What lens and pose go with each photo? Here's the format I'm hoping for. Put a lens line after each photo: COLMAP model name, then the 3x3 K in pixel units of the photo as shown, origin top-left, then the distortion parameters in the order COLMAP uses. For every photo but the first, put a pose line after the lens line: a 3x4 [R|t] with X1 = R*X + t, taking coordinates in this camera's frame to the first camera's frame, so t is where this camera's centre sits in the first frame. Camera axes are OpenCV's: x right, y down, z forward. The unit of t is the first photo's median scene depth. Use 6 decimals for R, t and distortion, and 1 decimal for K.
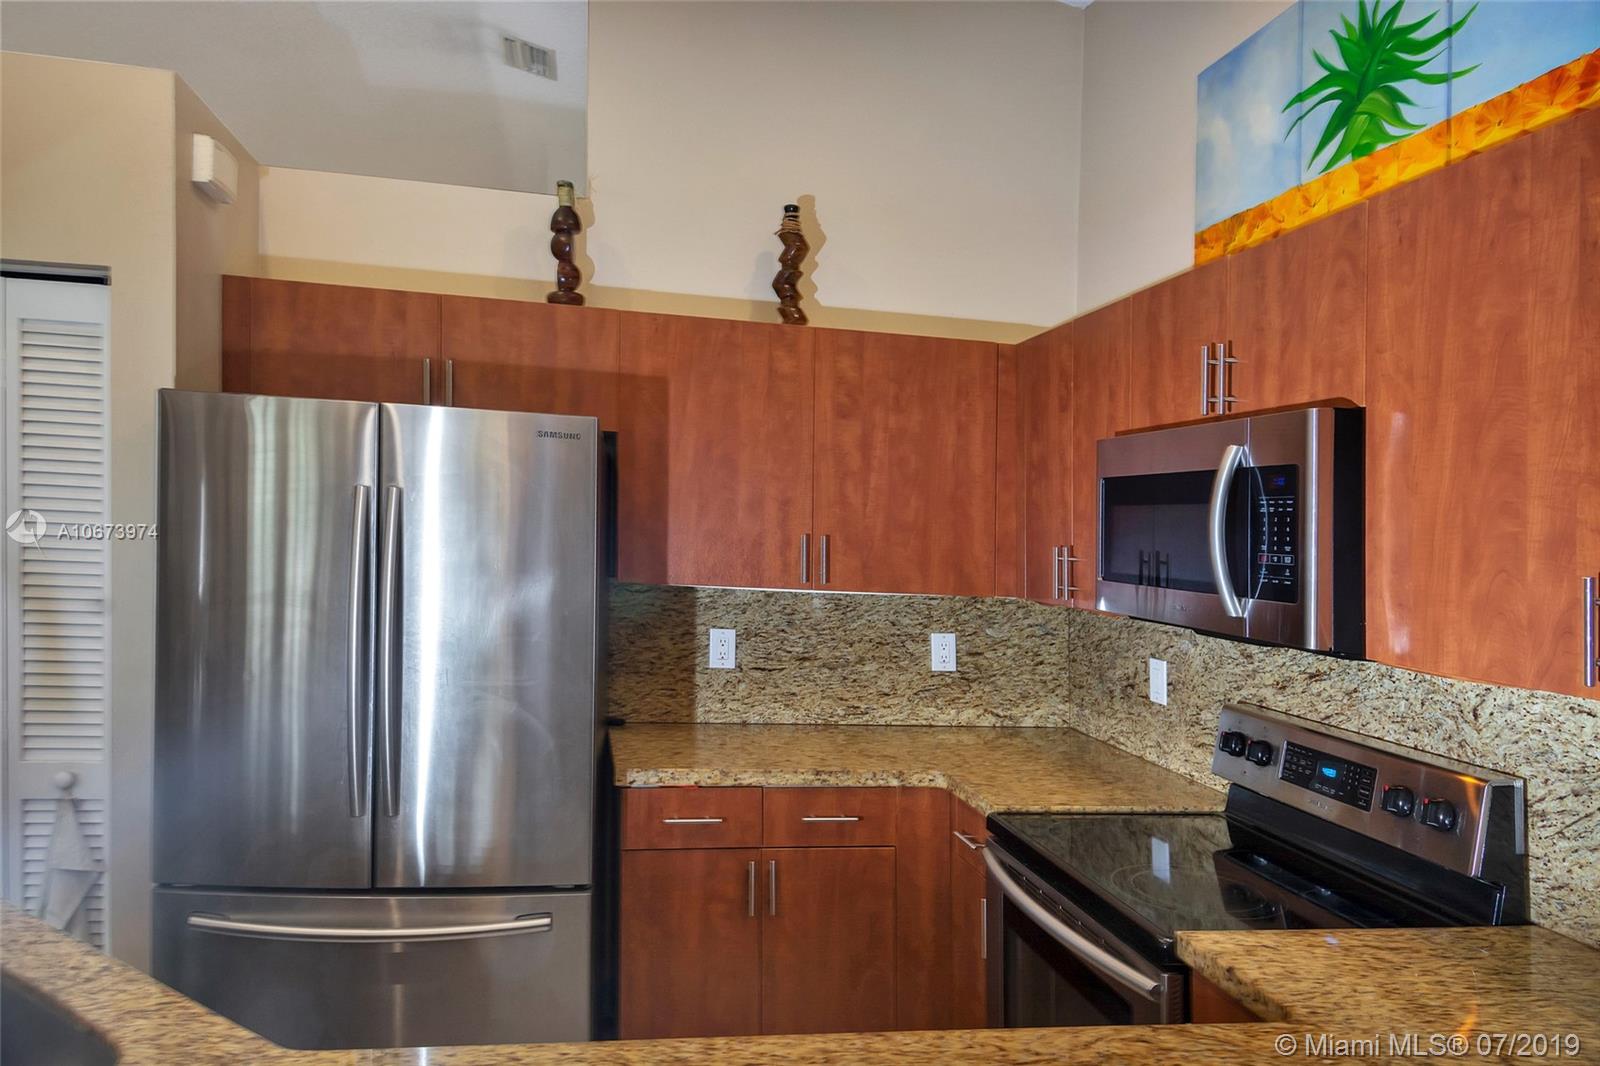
lens RADIAL K [[1082.1, 0, 784.9], [0, 1082.1, 542.4], [0, 0, 1]] dist [0.039315, -0.035322]
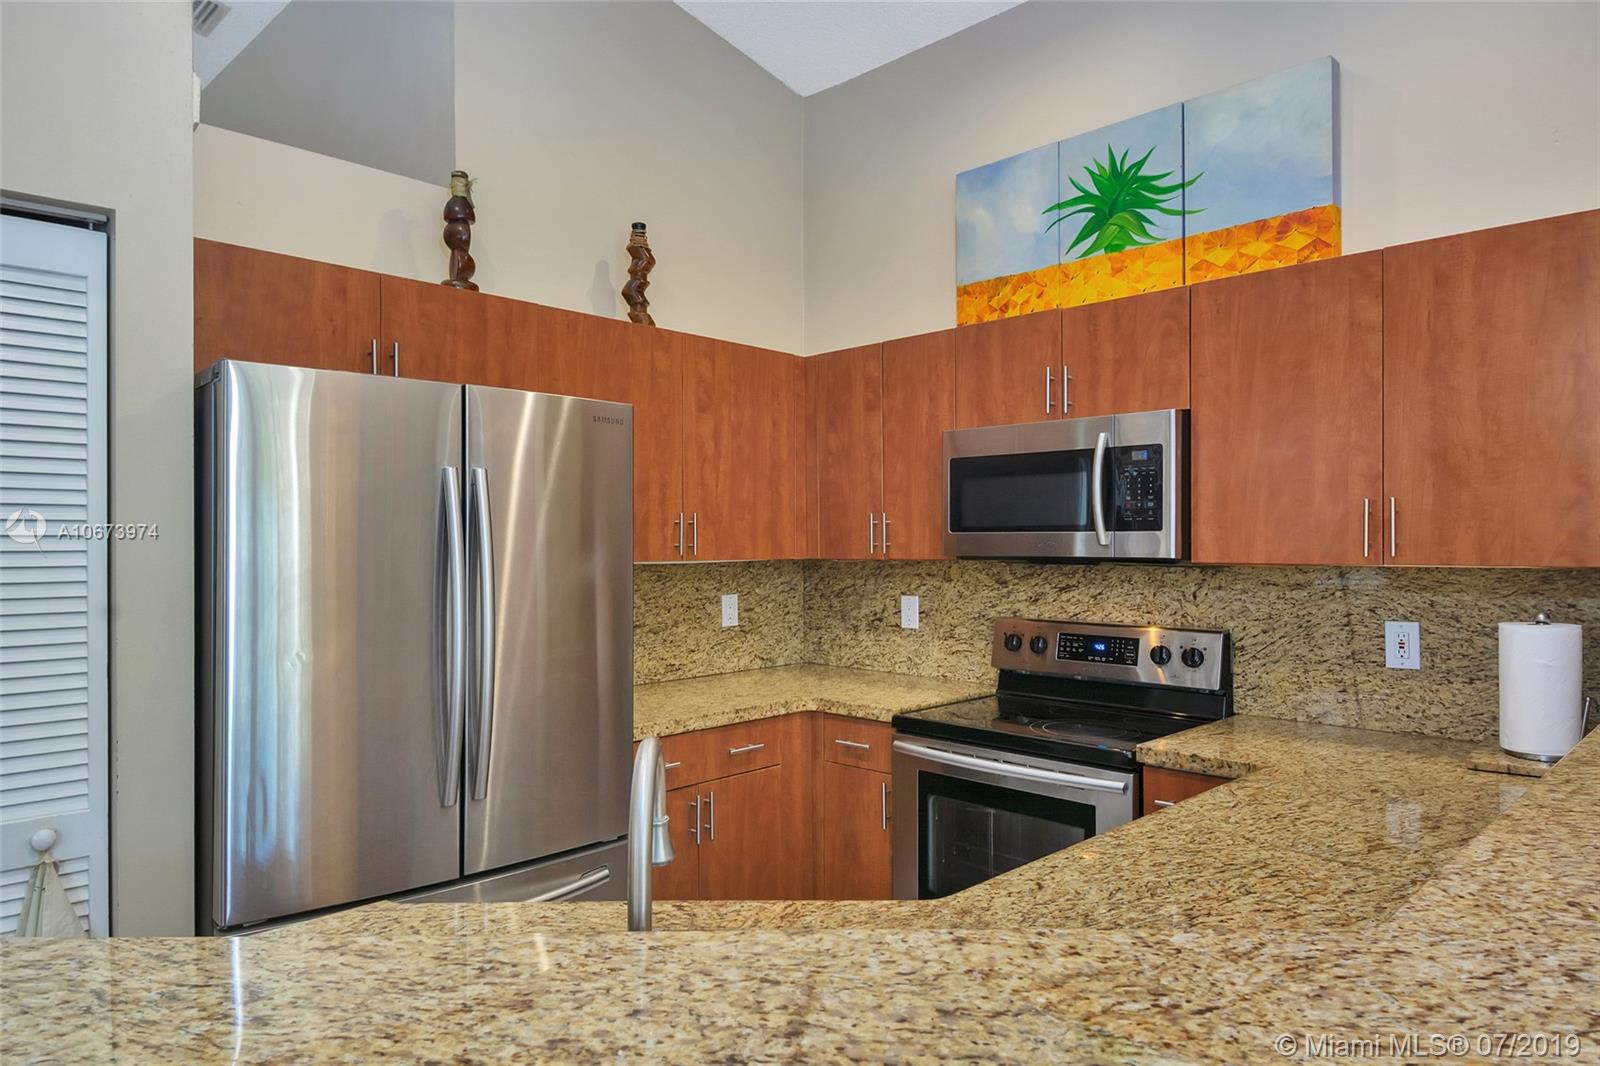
lens RADIAL K [[1001.5, 0, 801.0], [0, 1001.5, 524.5], [0, 0, 1]] dist [0.036831, -0.007342]
pose [[0.820255, -0.042209, 0.570439, -0.558078], [0.050338, 0.998731, 0.001517, 0.011992], [-0.569779, 0.027471, 0.821338, 0.060000]]
